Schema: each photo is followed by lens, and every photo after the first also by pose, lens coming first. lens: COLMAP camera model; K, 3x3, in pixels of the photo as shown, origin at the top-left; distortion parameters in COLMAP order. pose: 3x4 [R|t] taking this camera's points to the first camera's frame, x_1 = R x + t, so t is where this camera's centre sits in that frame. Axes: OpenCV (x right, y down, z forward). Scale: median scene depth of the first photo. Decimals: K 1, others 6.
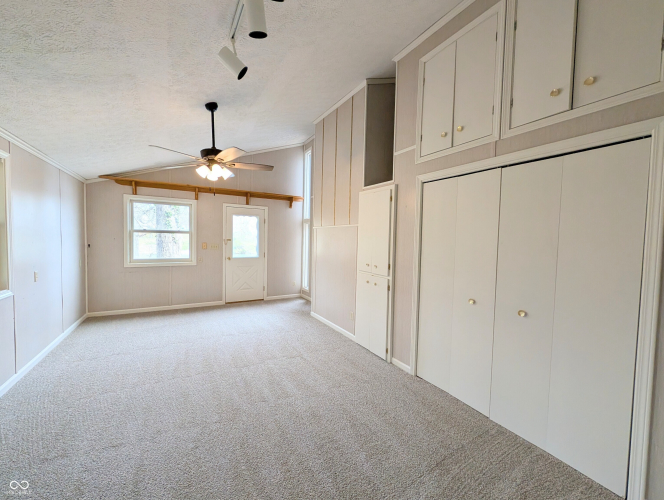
lens RADIAL K [[265.2, 0, 330.7], [0, 265.2, 250.3], [0, 0, 1]] dist [-0.001832, -0.000073]
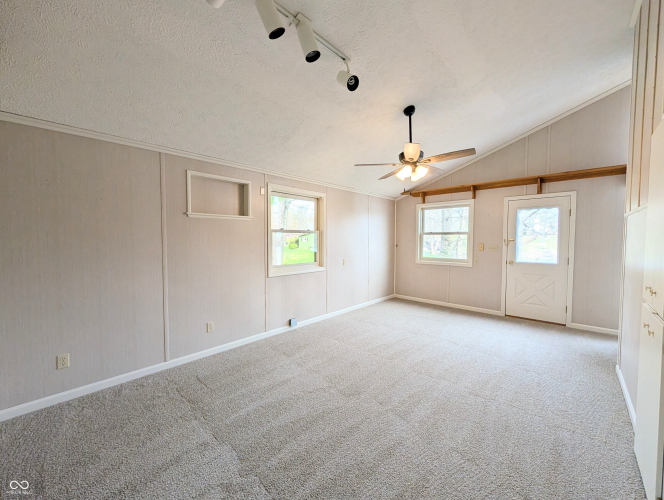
lens RADIAL K [[265.2, 0, 331.5], [0, 265.2, 249.3], [0, 0, 1]] dist [-0.001832, -0.000073]
pose [[0.293744, 0.016749, -0.955737, 0.265863], [-0.037753, 0.999270, 0.005908, 0.005992], [0.955138, 0.034347, 0.294162, 0.235071]]
